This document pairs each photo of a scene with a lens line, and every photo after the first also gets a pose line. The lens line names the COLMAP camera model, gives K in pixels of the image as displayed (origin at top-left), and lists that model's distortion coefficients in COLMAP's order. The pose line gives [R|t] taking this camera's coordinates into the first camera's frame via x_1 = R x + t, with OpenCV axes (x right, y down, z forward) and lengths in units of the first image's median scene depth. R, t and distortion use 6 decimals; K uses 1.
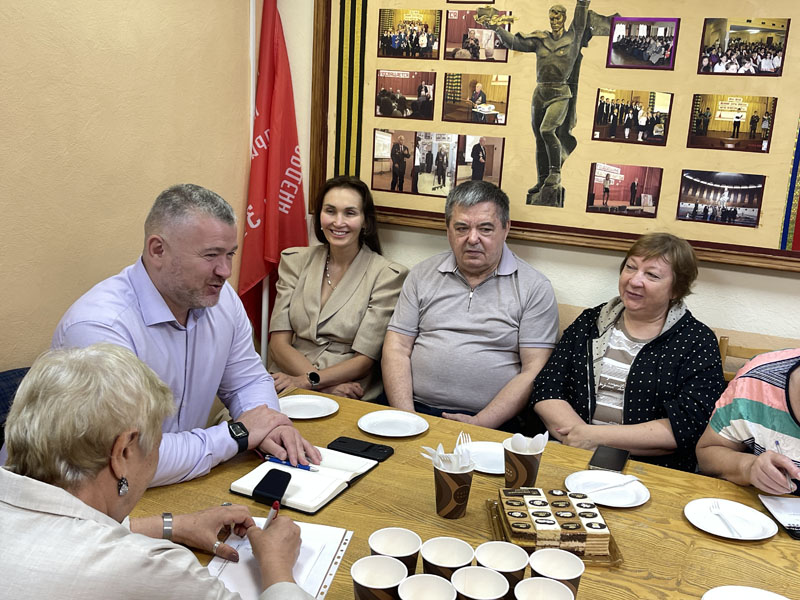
lens RADIAL K [[854.8, 0, 400.0], [0, 854.8, 300.0], [0, 0, 1]] dist [0.170911, -0.467117]
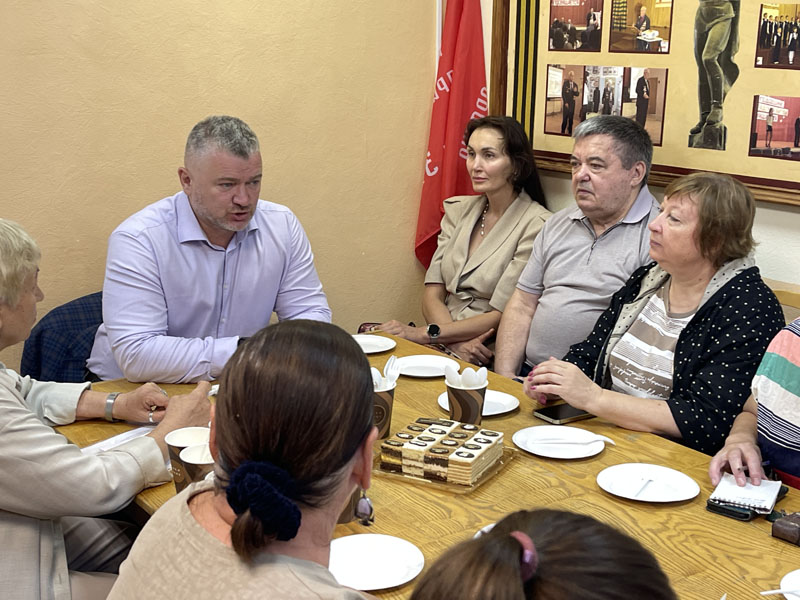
lens RADIAL K [[1077.7, 0, 400.0], [0, 1077.7, 300.0], [0, 0, 1]] dist [0.057571, -0.048233]
pose [[0.881574, 0.068720, -0.467018, 0.400986], [-0.071538, 0.997369, 0.011720, 0.044493], [0.466594, 0.023078, 0.884170, -0.058919]]
